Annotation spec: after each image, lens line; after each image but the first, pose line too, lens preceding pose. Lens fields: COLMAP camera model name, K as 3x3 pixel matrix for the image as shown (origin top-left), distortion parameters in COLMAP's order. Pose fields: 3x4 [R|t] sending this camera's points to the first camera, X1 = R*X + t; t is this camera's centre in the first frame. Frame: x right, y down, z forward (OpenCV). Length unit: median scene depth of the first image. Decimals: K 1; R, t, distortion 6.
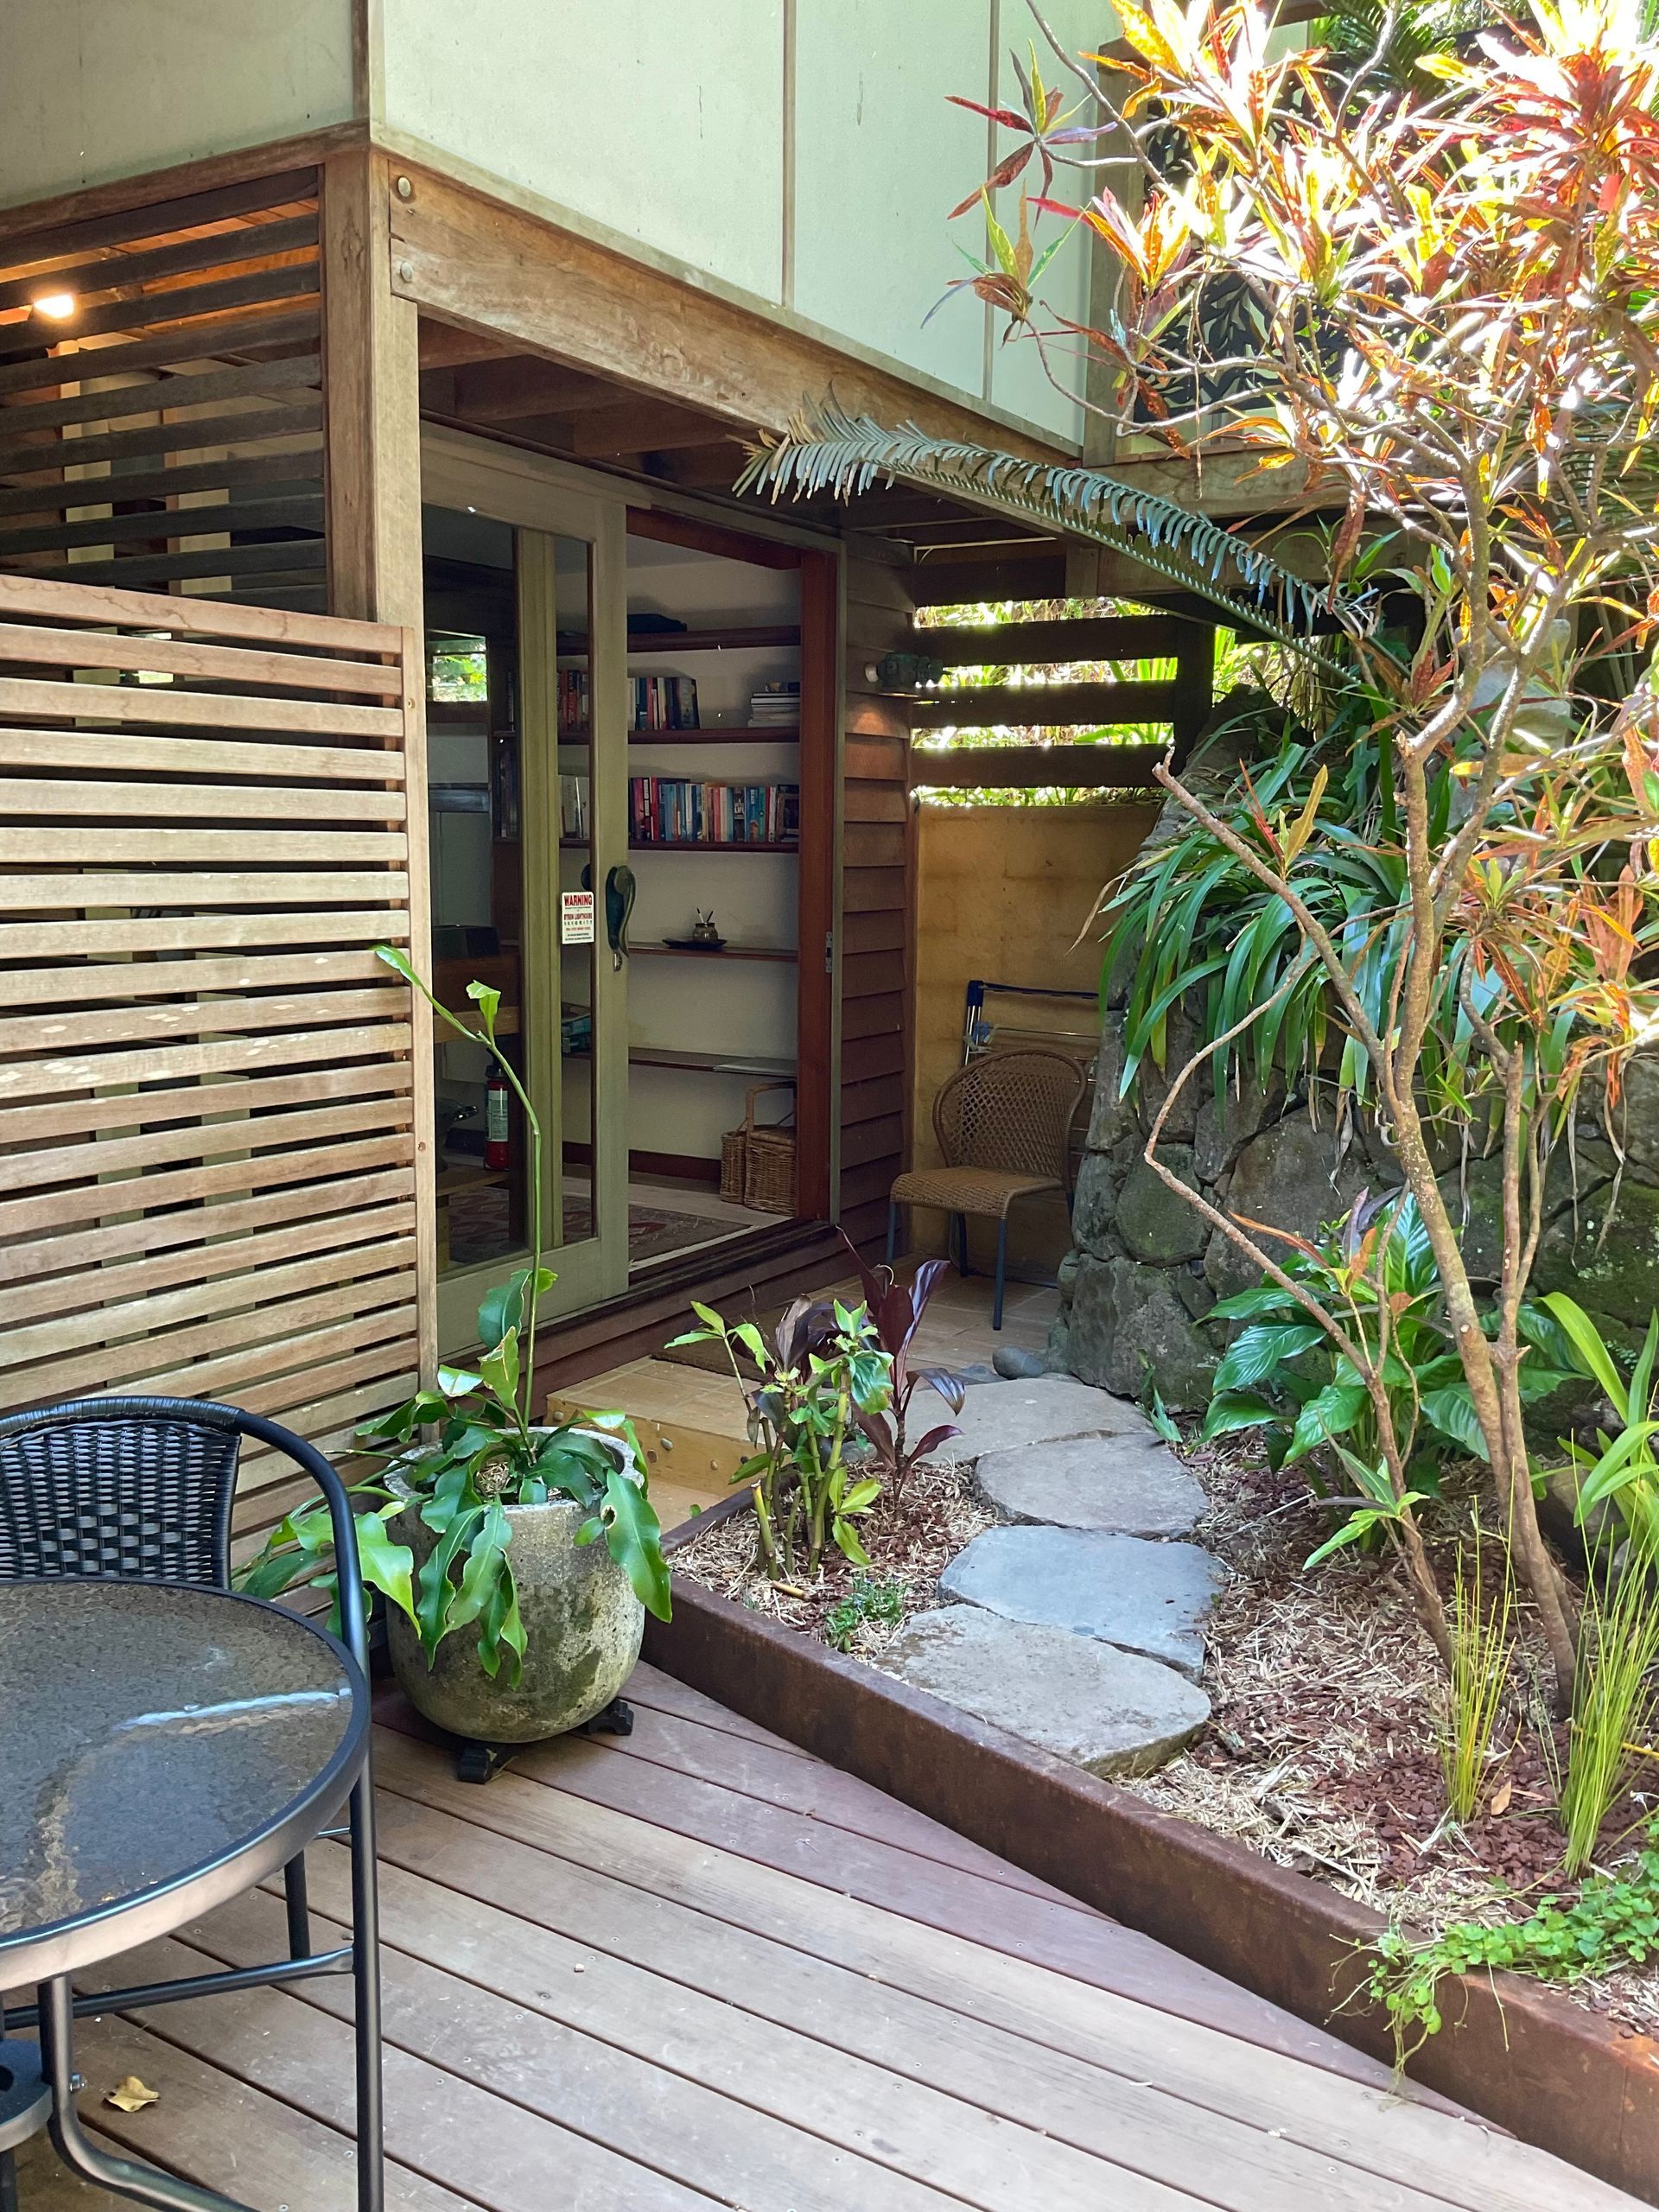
lens RADIAL K [[1872.8, 0, 835.0], [0, 1872.8, 1101.9], [0, 0, 1]] dist [0.041310, -0.061756]
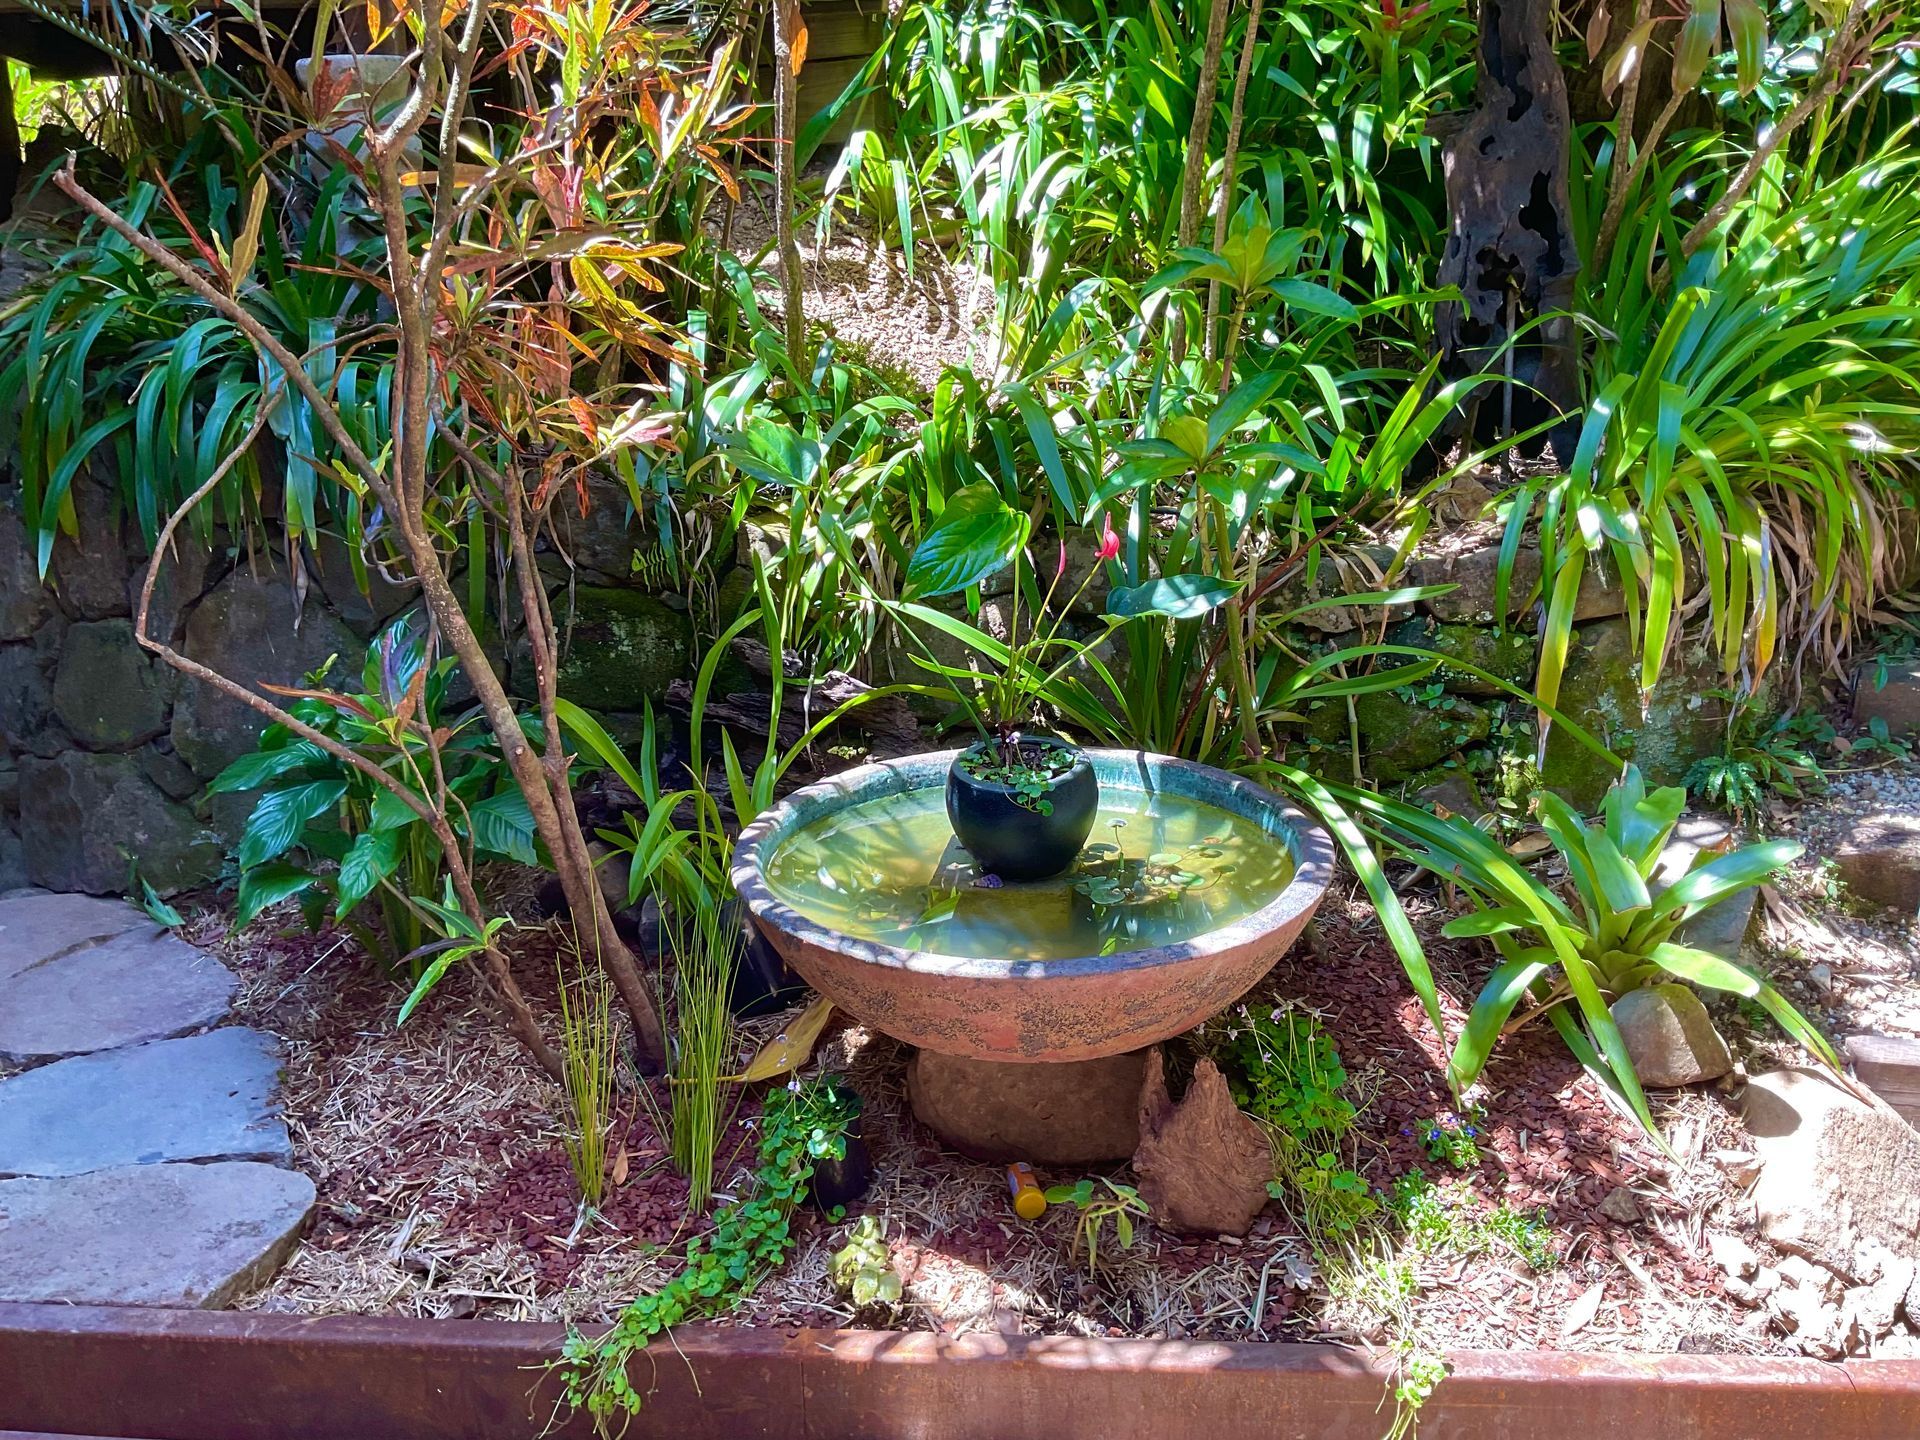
lens RADIAL K [[1625.6, 0, 968.7], [0, 1625.6, 724.7], [0, 0, 1]] dist [0.041310, -0.061756]
pose [[0.751711, -0.206299, 0.626396, -0.025910], [0.132470, 0.977689, 0.163023, -0.003605], [-0.646052, -0.039567, 0.762268, 0.149164]]
